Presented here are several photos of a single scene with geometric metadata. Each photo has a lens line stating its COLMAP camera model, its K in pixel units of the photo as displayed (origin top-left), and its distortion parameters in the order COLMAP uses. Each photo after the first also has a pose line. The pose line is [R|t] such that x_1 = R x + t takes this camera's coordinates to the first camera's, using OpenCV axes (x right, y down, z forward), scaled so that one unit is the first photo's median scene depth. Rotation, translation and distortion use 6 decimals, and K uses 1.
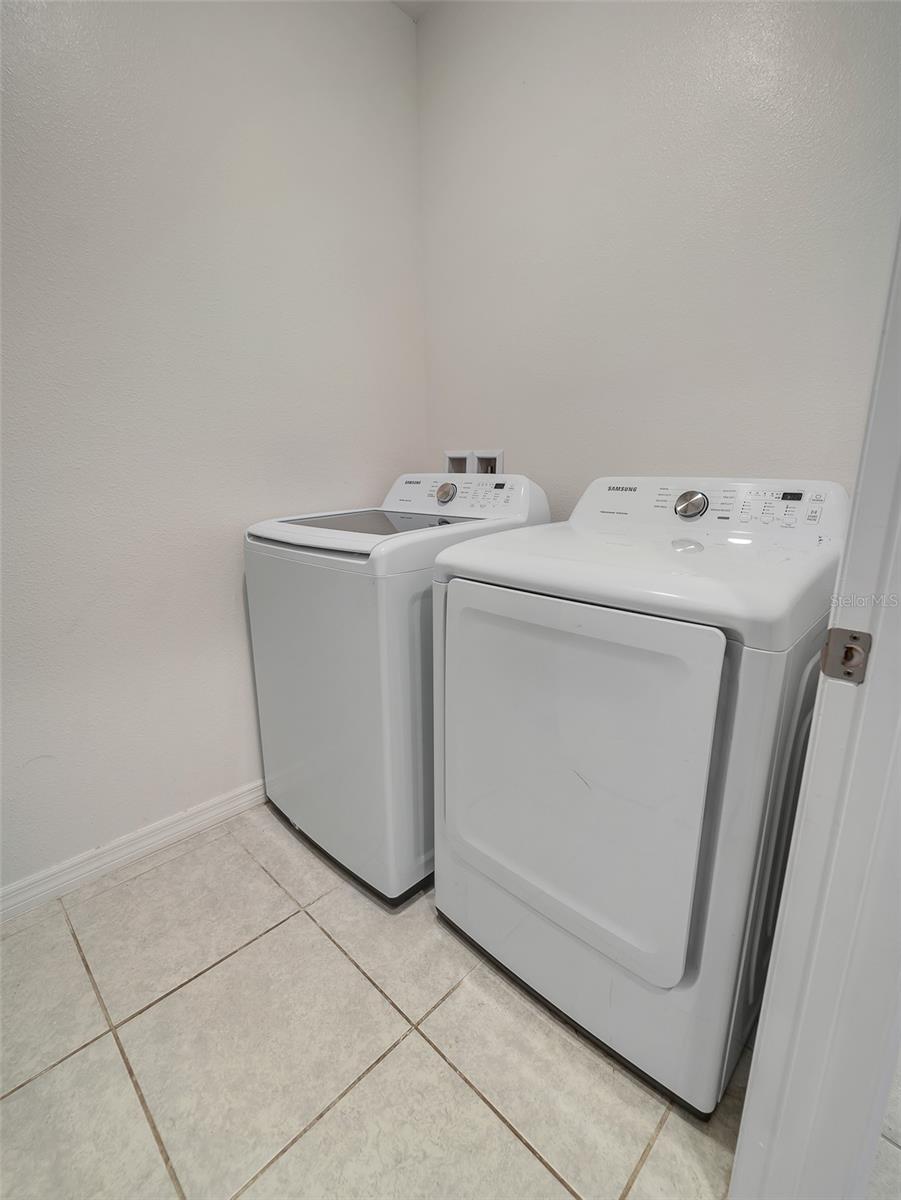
lens RADIAL K [[543.4, 0, 450.5], [0, 543.4, 600.0], [0, 0, 1]] dist [-0.000125, -0.000019]
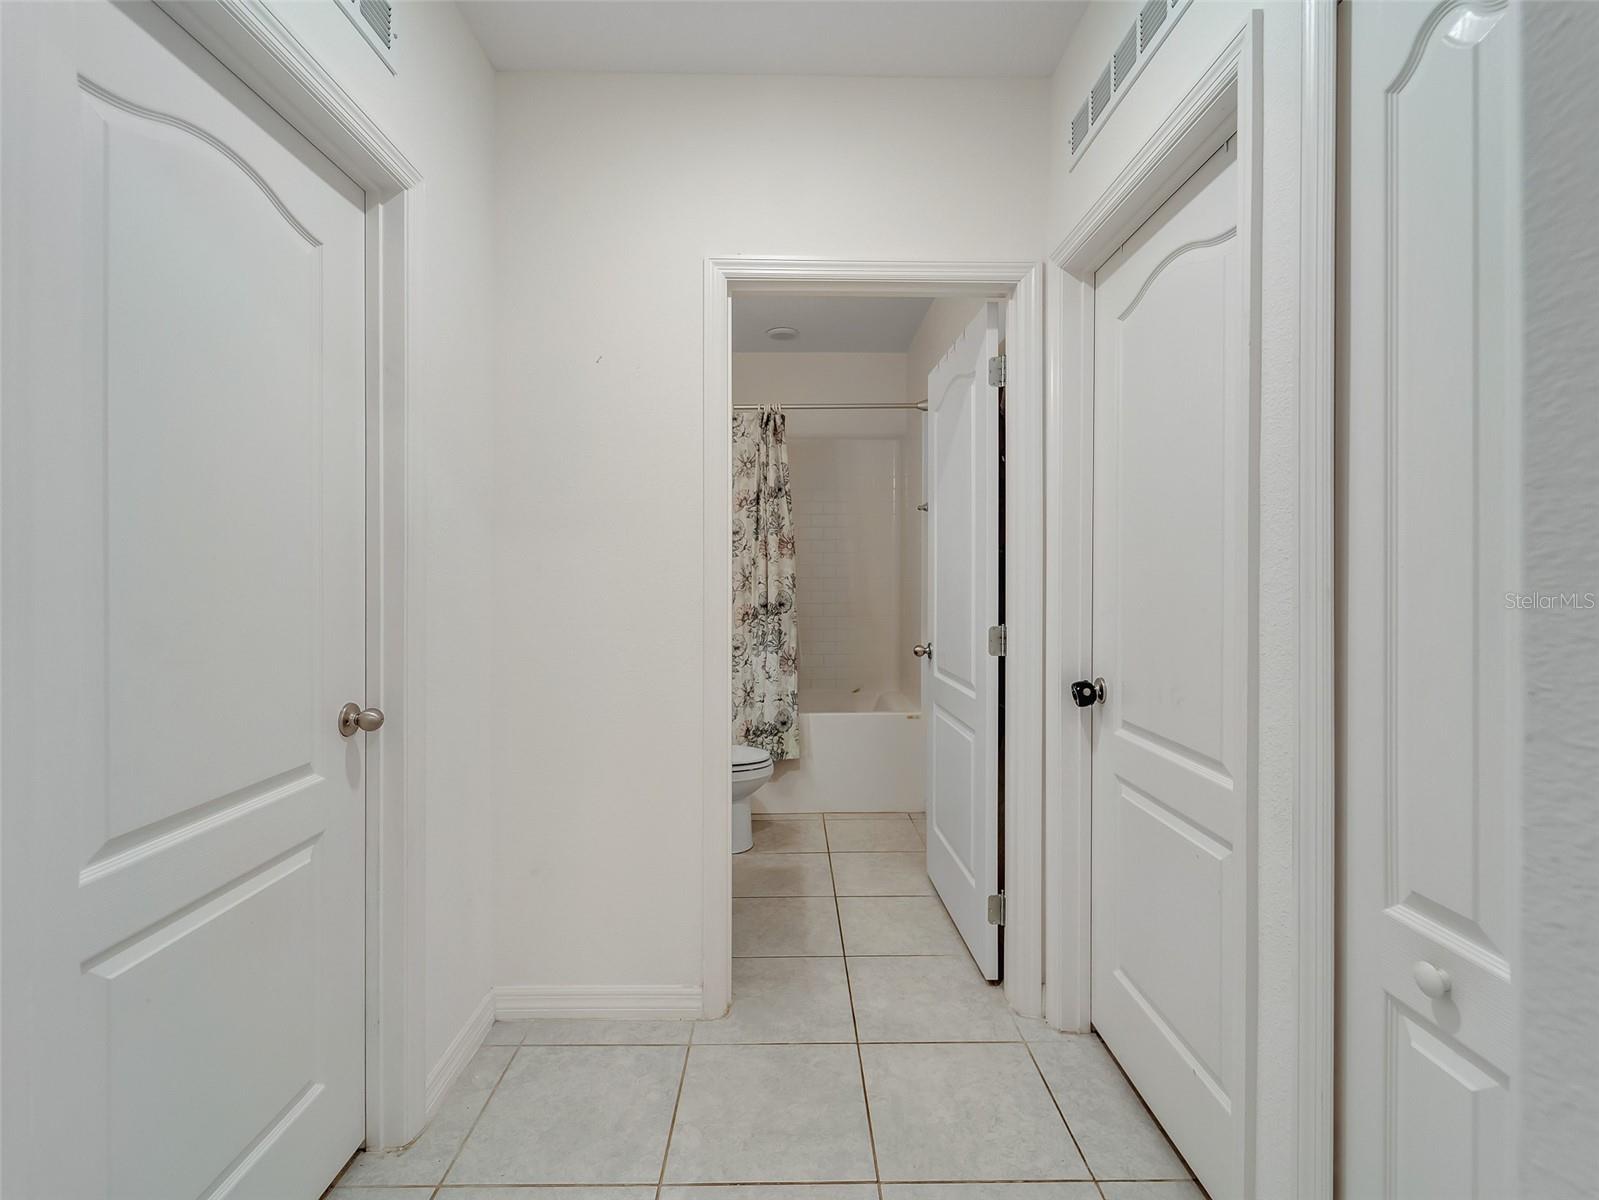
lens RADIAL K [[743.7, 0, 799.5], [0, 743.7, 600.0], [0, 0, 1]] dist [0.001226, -0.009188]
pose [[-0.704438, 0.009802, -0.709698, 1.436063], [-0.169063, 0.968807, 0.181190, -0.429107], [0.689337, 0.247621, -0.680808, 1.487741]]
